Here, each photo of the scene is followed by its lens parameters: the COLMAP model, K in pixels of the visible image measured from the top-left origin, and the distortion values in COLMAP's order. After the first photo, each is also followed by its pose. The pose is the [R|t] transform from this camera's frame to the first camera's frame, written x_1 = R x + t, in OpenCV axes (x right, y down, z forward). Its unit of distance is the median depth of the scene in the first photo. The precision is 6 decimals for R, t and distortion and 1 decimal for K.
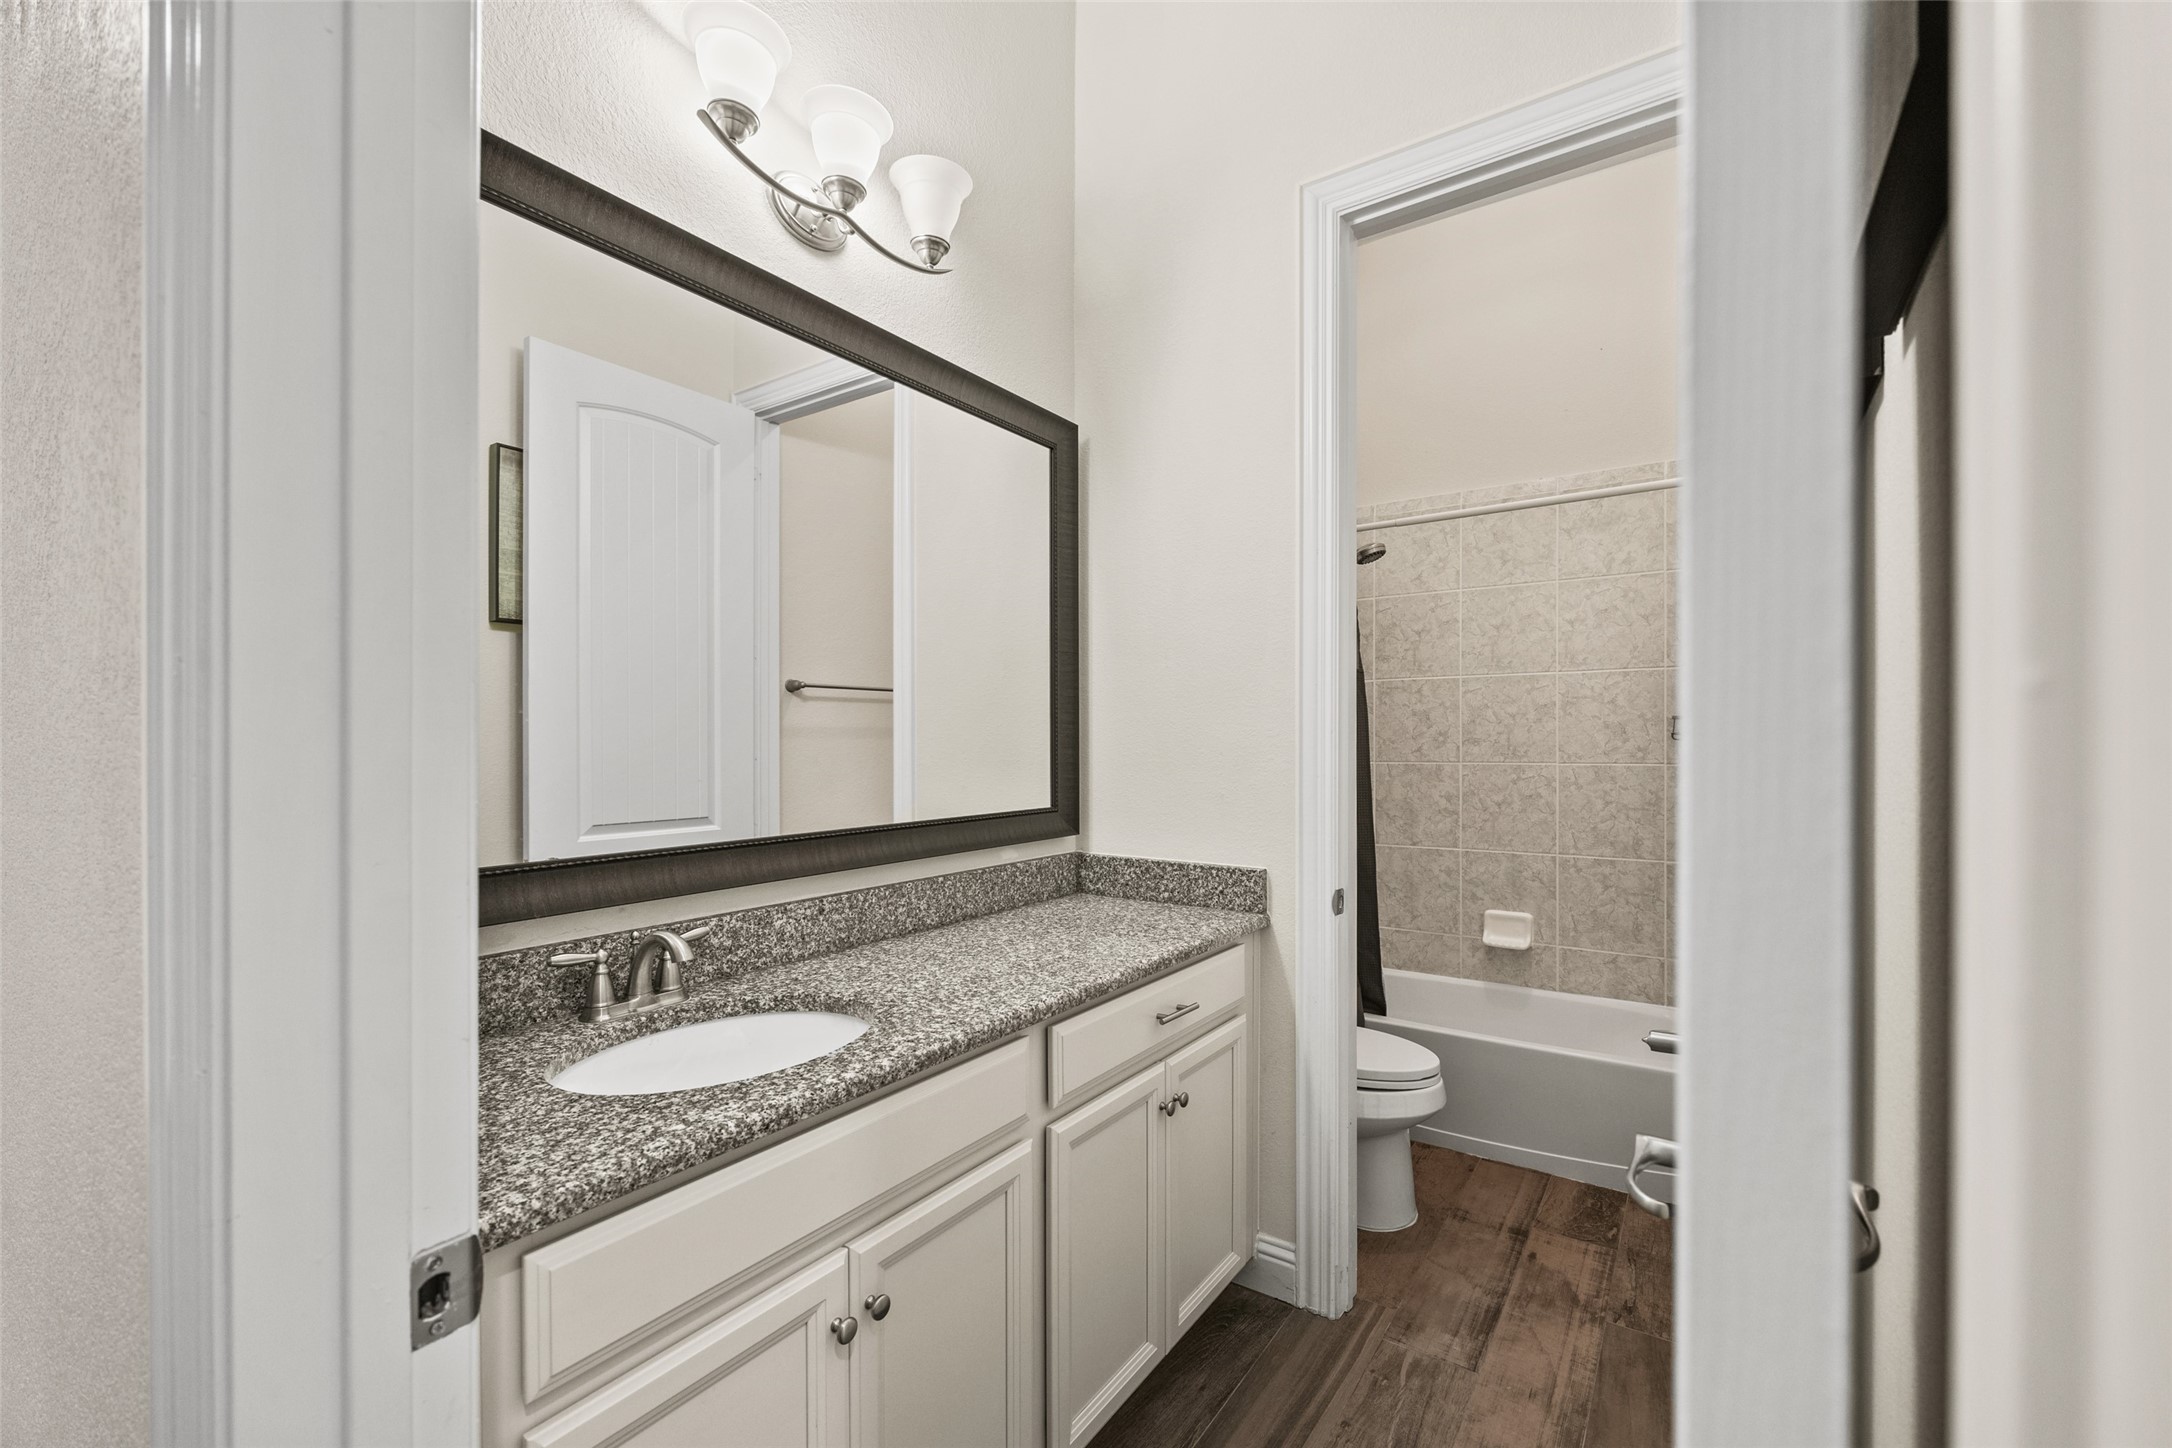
lens RADIAL K [[878.3, 0, 1105.1], [0, 878.3, 739.4], [0, 0, 1]] dist [-0.004701, 0.000400]
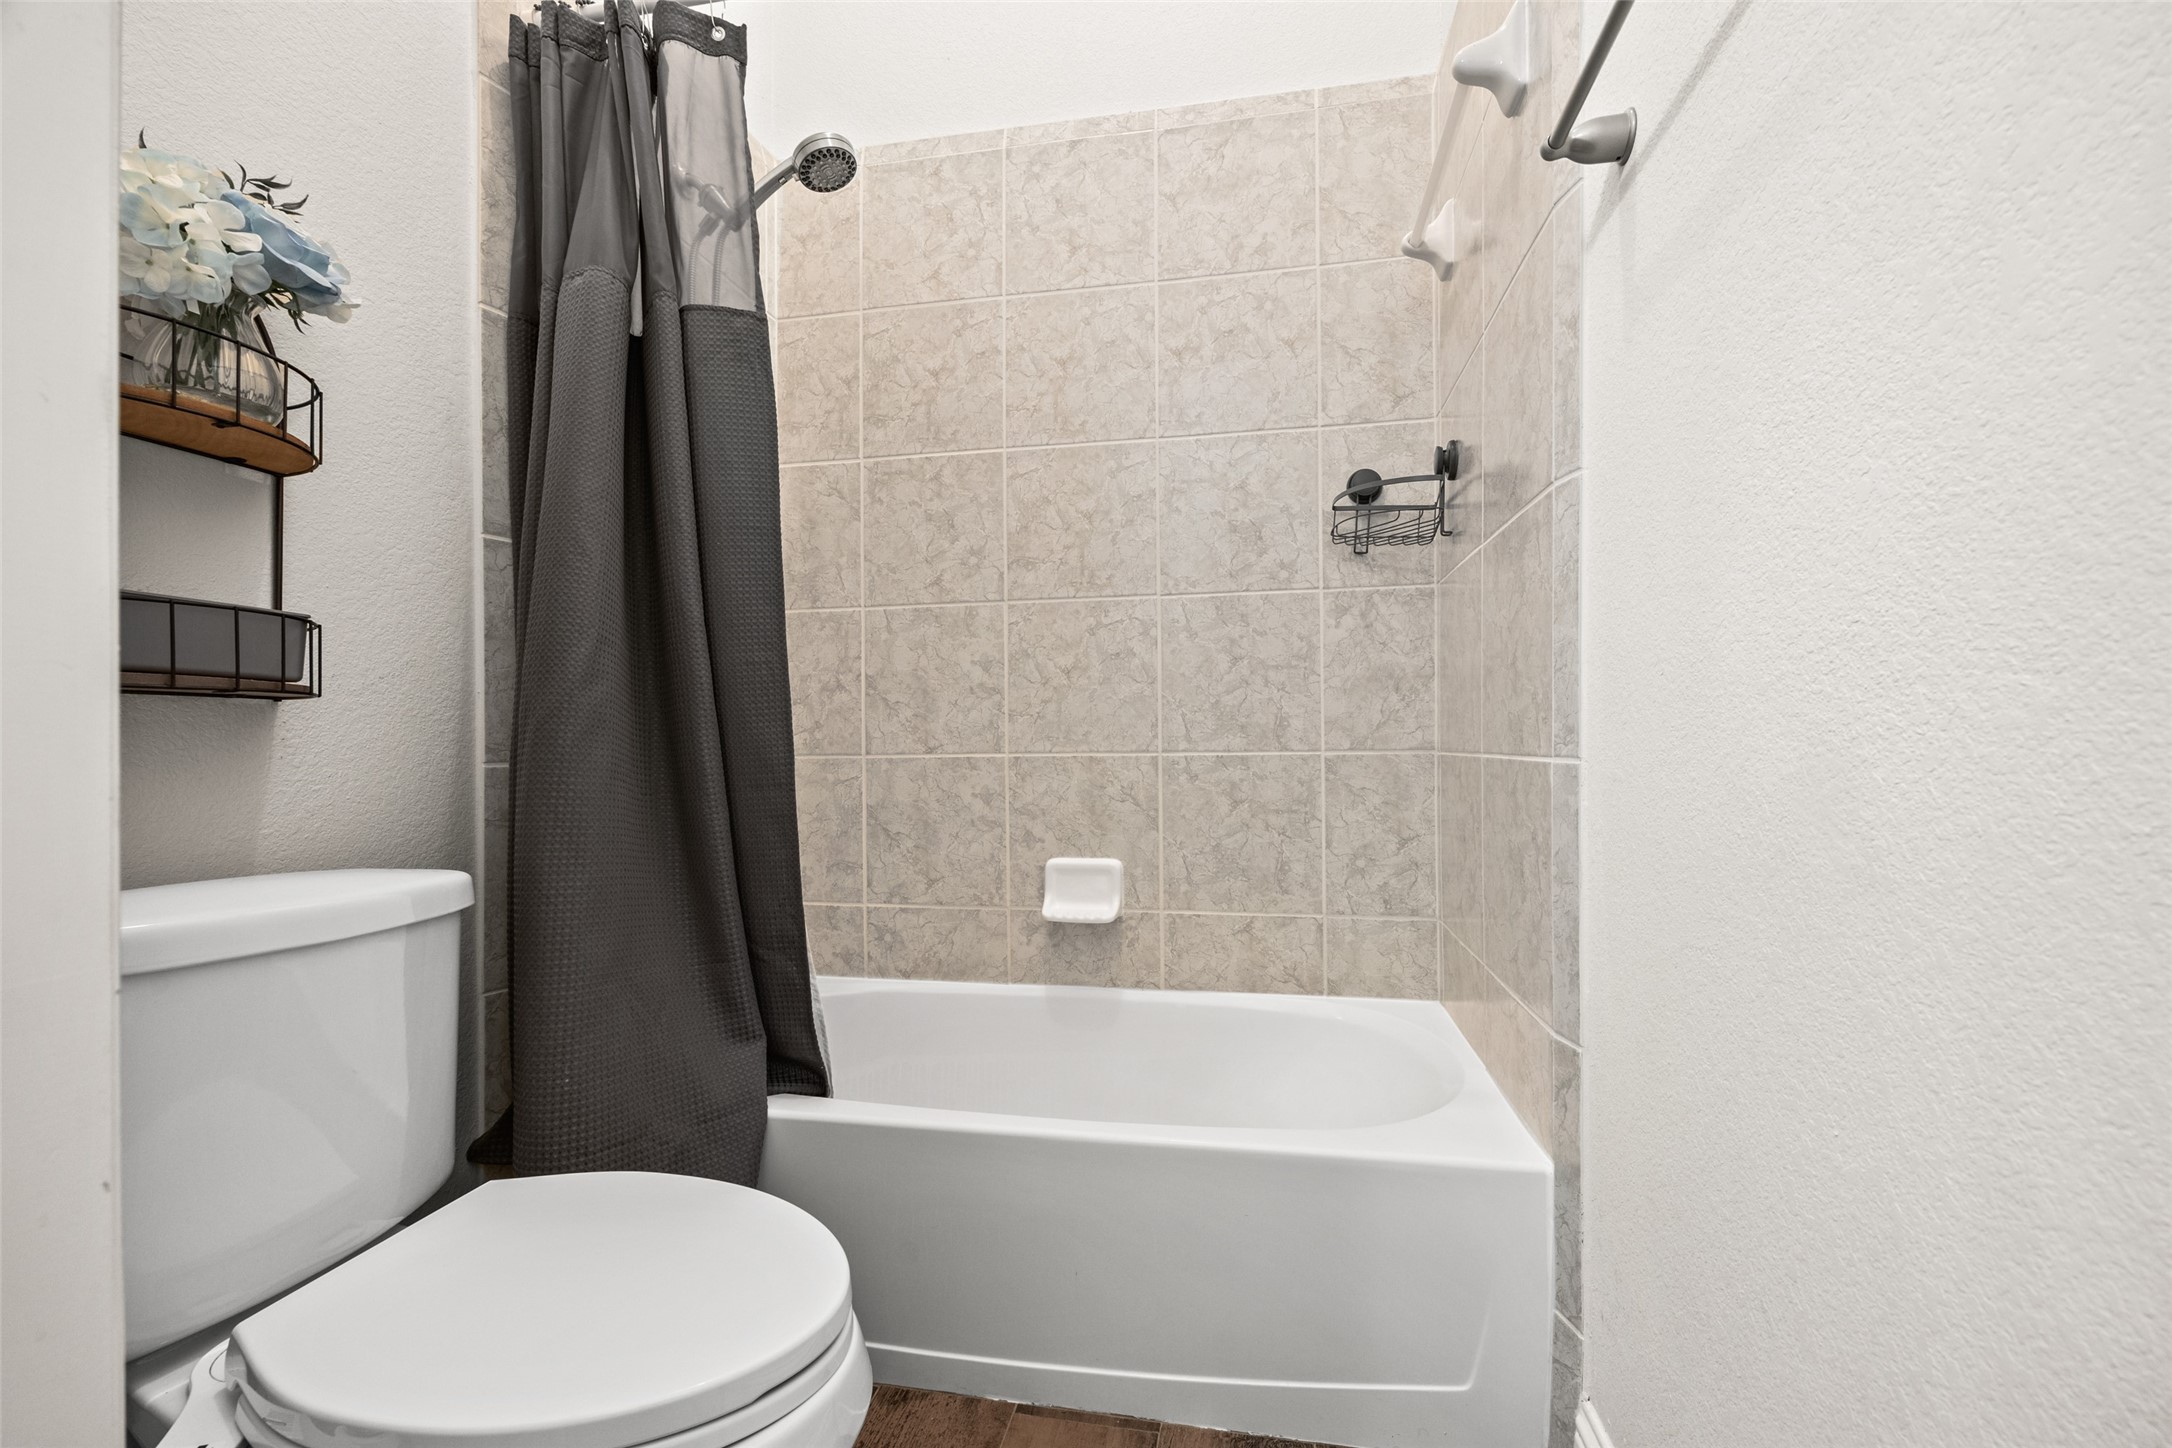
lens RADIAL K [[878.3, 0, 1079.0], [0, 878.3, 735.7], [0, 0, 1]] dist [-0.004701, 0.000400]
pose [[0.922552, -0.003594, 0.385856, 0.240295], [0.006967, 0.999949, -0.007344, 0.122497], [-0.385810, 0.009464, 0.922530, 0.481052]]
